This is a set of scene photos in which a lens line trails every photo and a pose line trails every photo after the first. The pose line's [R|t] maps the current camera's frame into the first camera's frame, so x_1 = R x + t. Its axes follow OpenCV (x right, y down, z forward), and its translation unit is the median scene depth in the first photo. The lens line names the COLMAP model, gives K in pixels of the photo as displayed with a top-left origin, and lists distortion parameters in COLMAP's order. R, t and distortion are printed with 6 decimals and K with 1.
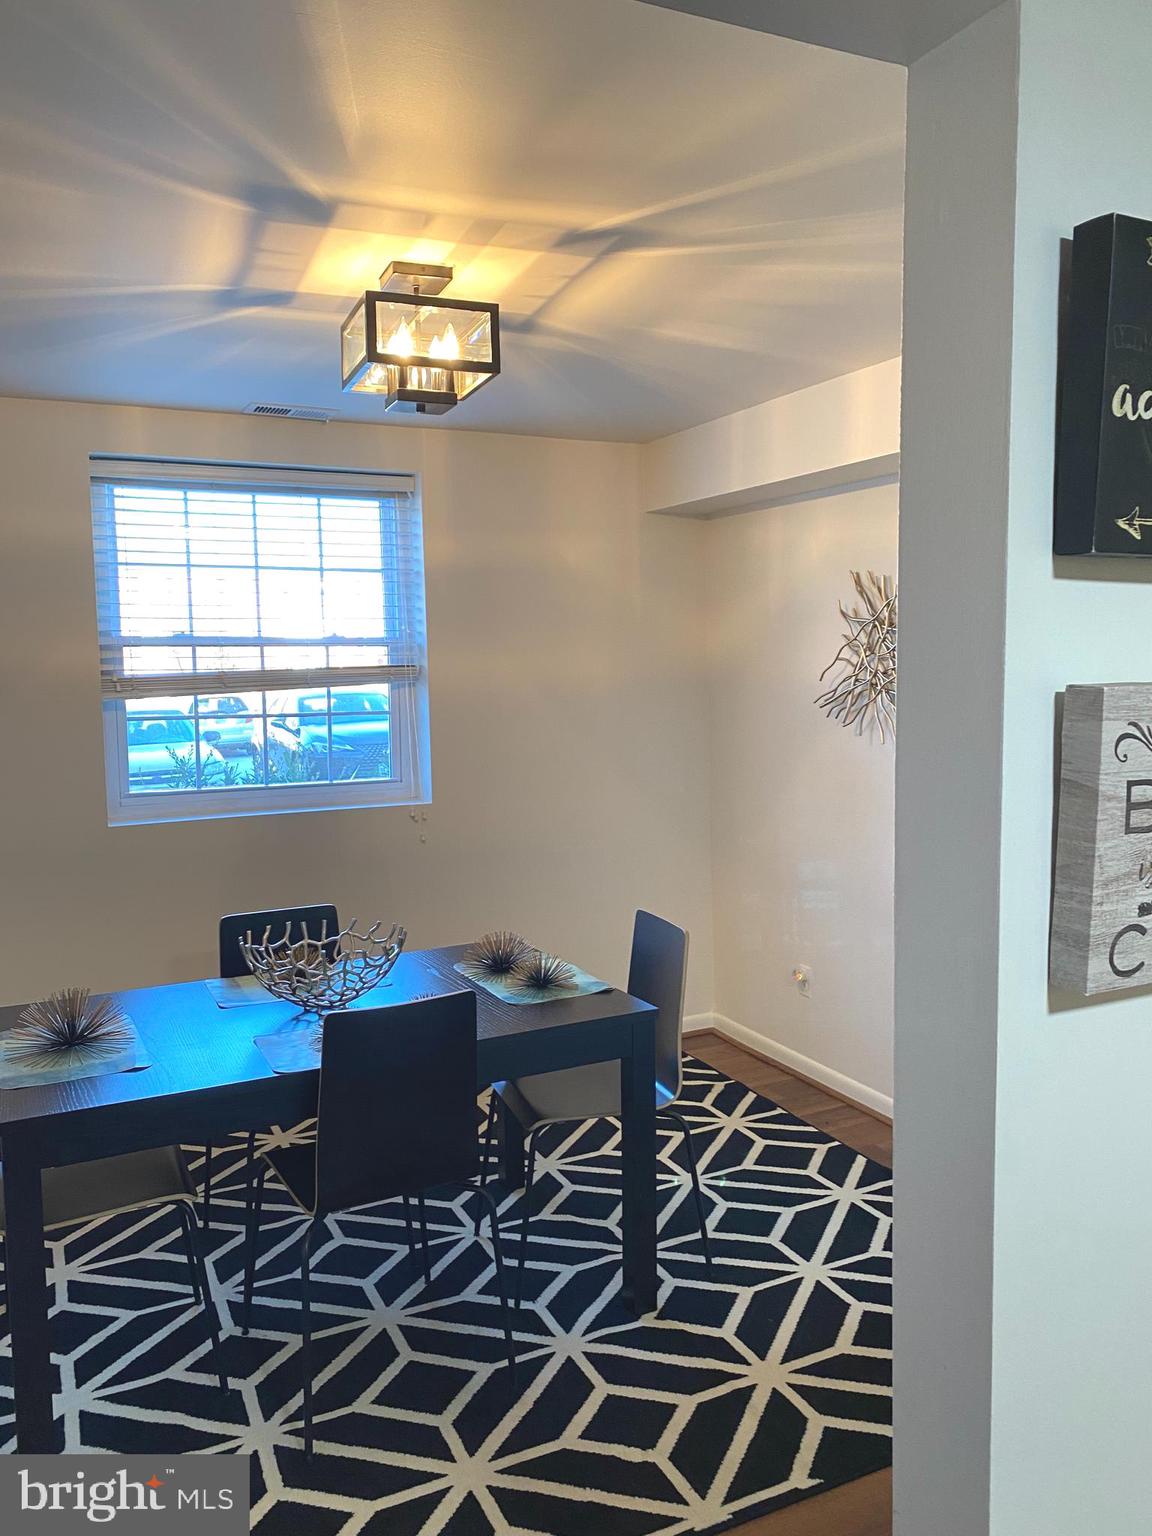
lens RADIAL K [[1170.6, 0, 580.1], [0, 1170.6, 778.5], [0, 0, 1]] dist [0.077454, -0.114585]
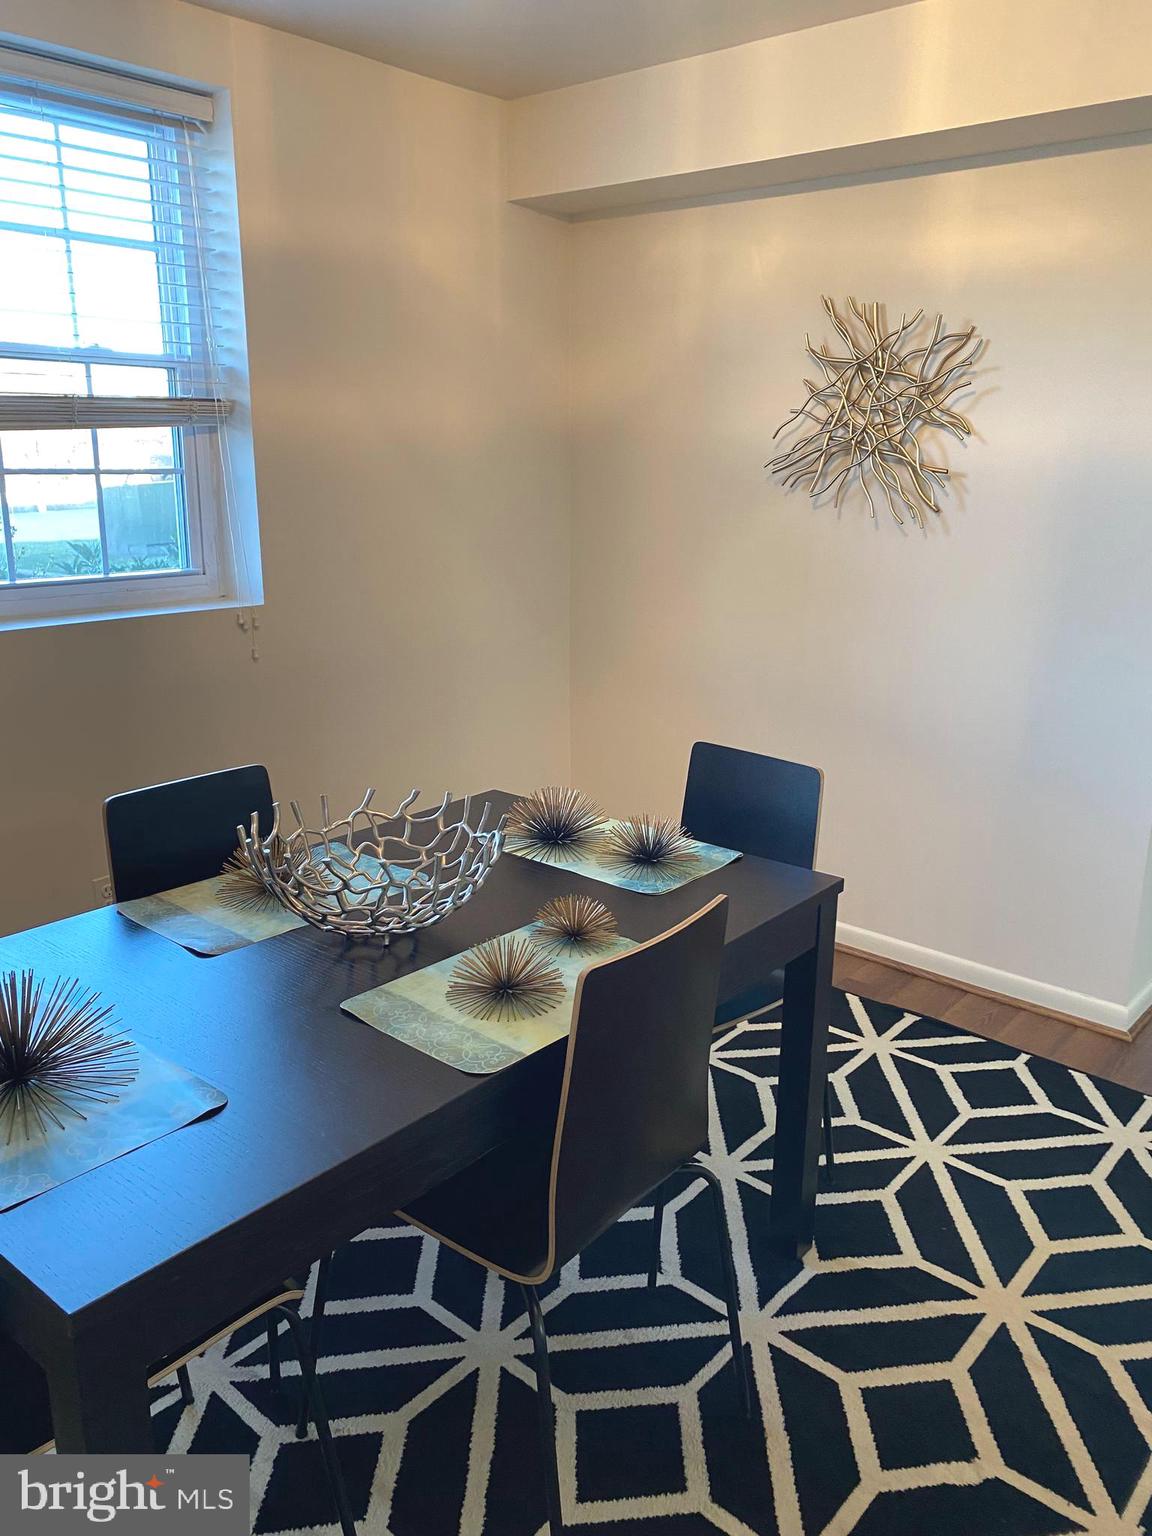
lens RADIAL K [[1170.6, 0, 577.7], [0, 1170.6, 772.6], [0, 0, 1]] dist [0.077454, -0.114585]
pose [[0.918708, -0.079847, 0.386782, -0.237192], [0.012396, 0.984697, 0.173835, 0.000120], [-0.394743, -0.154909, 0.905638, 0.264572]]
